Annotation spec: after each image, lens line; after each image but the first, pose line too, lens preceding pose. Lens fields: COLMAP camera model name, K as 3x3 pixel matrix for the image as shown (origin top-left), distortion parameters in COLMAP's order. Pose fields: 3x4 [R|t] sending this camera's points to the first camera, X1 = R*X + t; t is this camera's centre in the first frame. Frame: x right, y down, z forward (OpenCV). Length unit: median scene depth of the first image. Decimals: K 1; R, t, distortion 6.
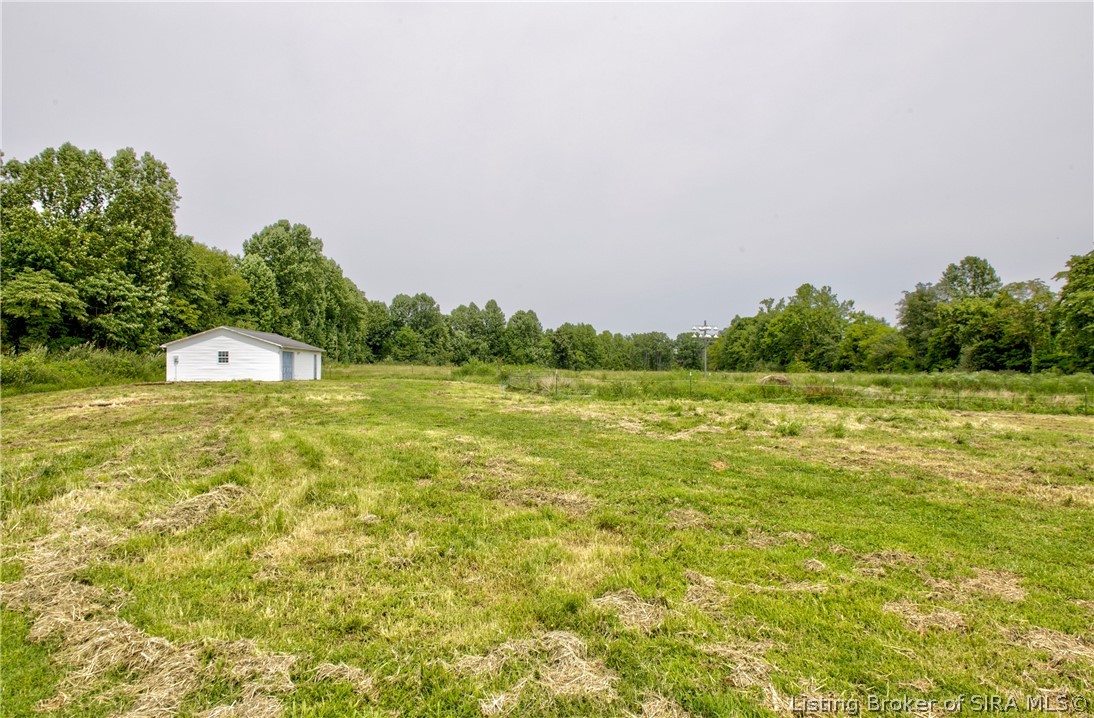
lens RADIAL K [[767.8, 0, 550.3], [0, 767.8, 358.4], [0, 0, 1]] dist [-0.030845, 0.019979]
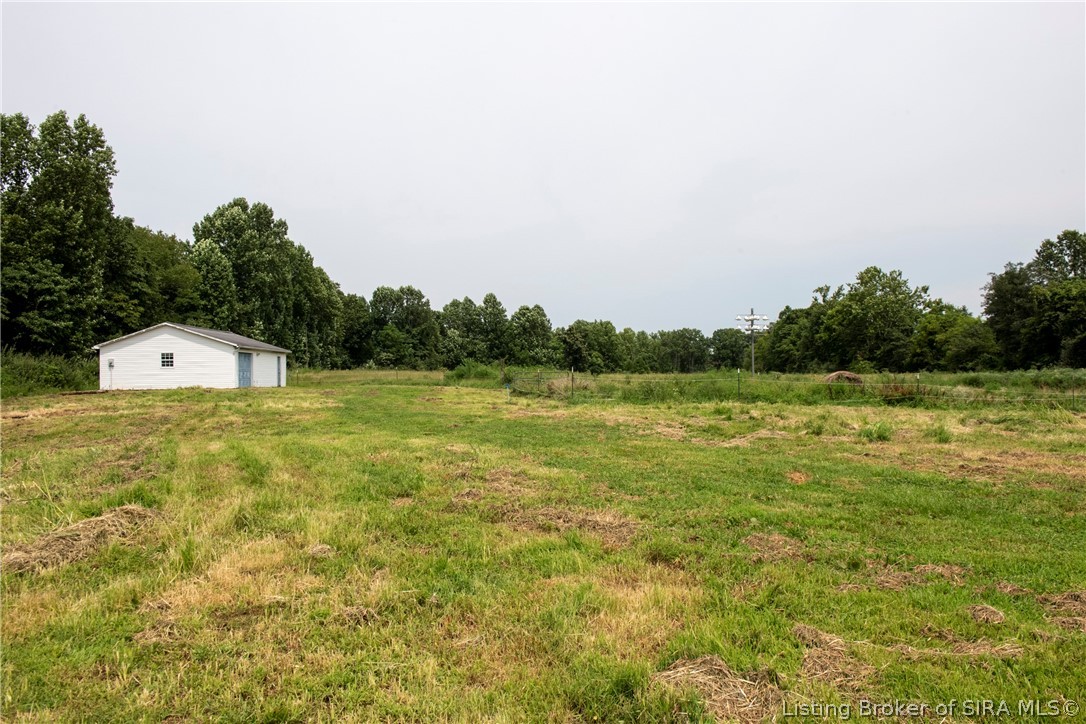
lens RADIAL K [[910.4, 0, 541.6], [0, 910.4, 361.6], [0, 0, 1]] dist [-0.000850, -0.082850]
pose [[0.999692, -0.012342, -0.021523, -0.001733], [0.012314, 0.999923, -0.001441, 0.004960], [0.021540, 0.001175, 0.999767, 0.021290]]
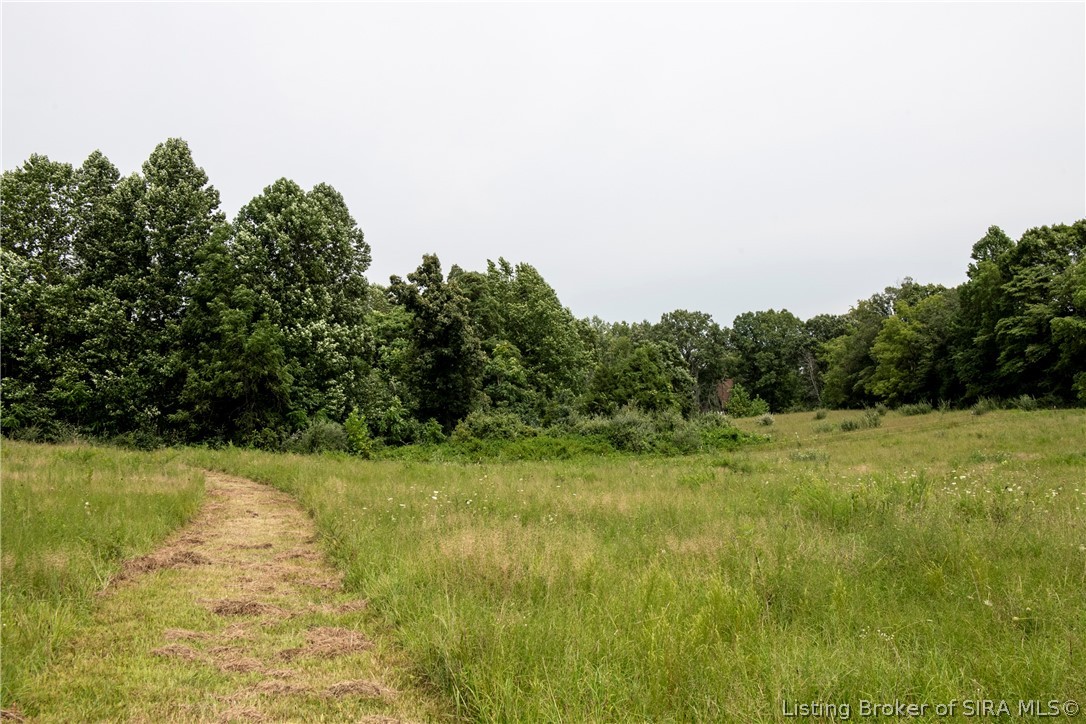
lens RADIAL K [[1090.5, 0, 572.7], [0, 1090.5, 319.6], [0, 0, 1]] dist [-0.037498, 0.000000]
pose [[0.993799, -0.007151, 0.110960, 0.058714], [0.014101, 0.997978, -0.061974, 0.029477], [-0.110293, 0.063154, 0.991891, 2.054366]]
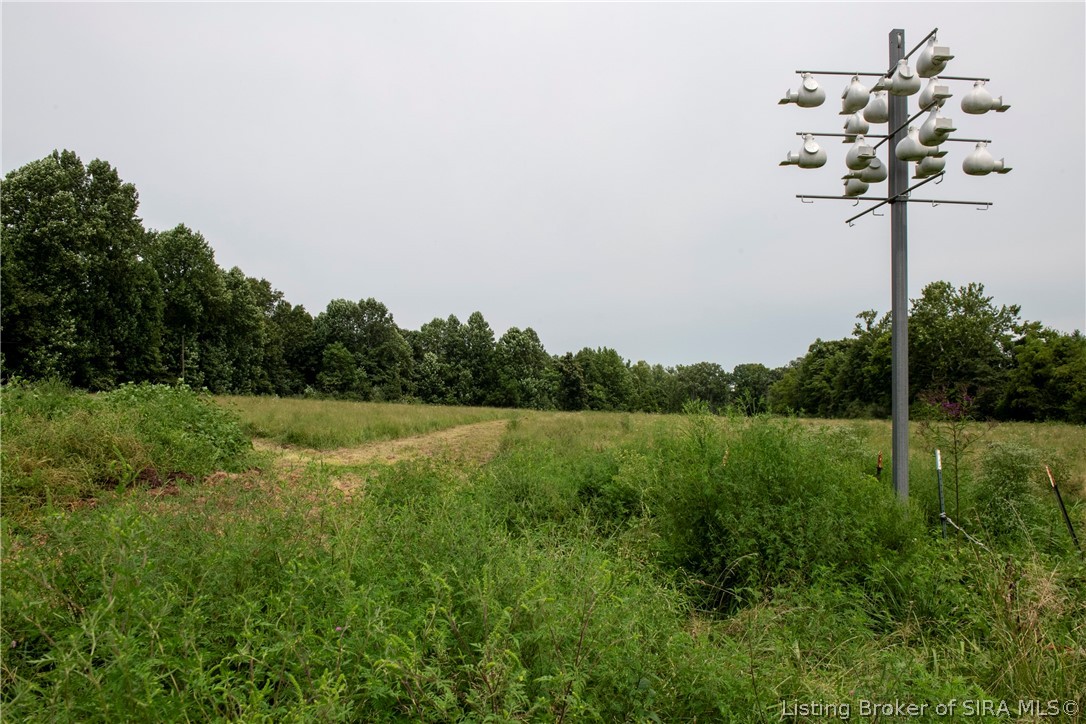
lens RADIAL K [[847.2, 0, 535.2], [0, 847.2, 382.1], [0, 0, 1]] dist [-0.007346, -0.006864]
pose [[0.997511, 0.014824, -0.068936, 0.118374], [-0.015989, 0.999738, -0.016373, 0.009474], [0.068675, 0.017435, 0.997487, 0.654852]]
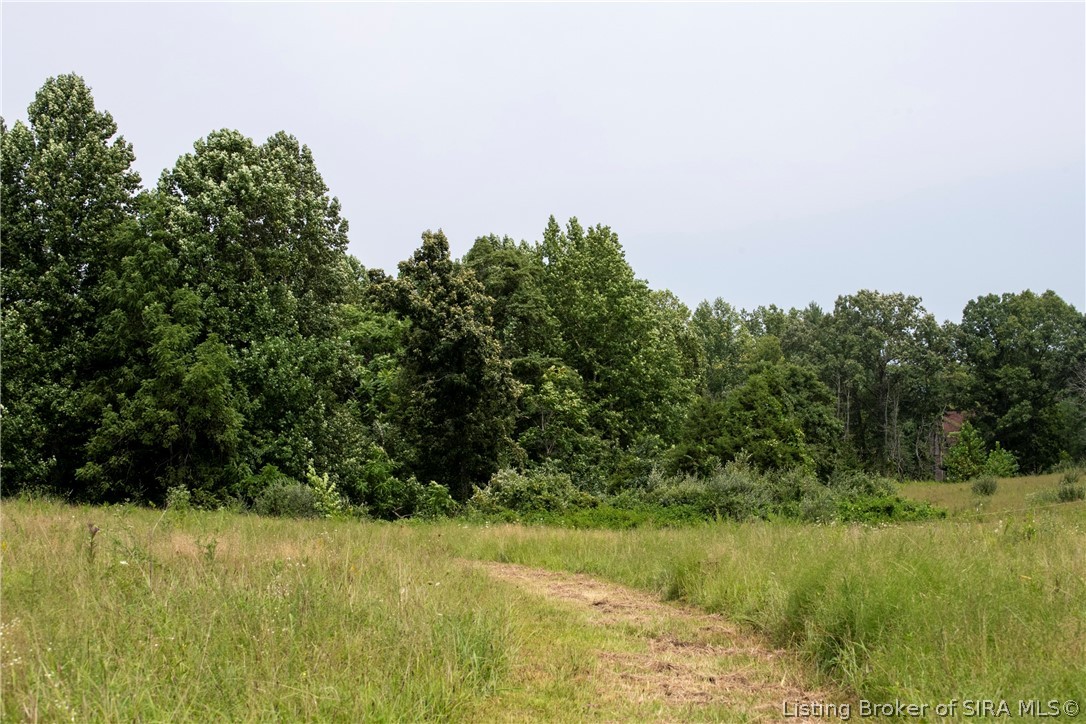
lens RADIAL K [[2210.1, 0, 541.3], [0, 2210.1, 364.2], [0, 0, 1]] dist [-0.198545, 0.000000]
pose [[0.999315, -0.006316, 0.036471, 0.051308], [0.007198, 0.999683, -0.024127, 0.015887], [-0.036307, 0.024373, 0.999043, 1.610135]]
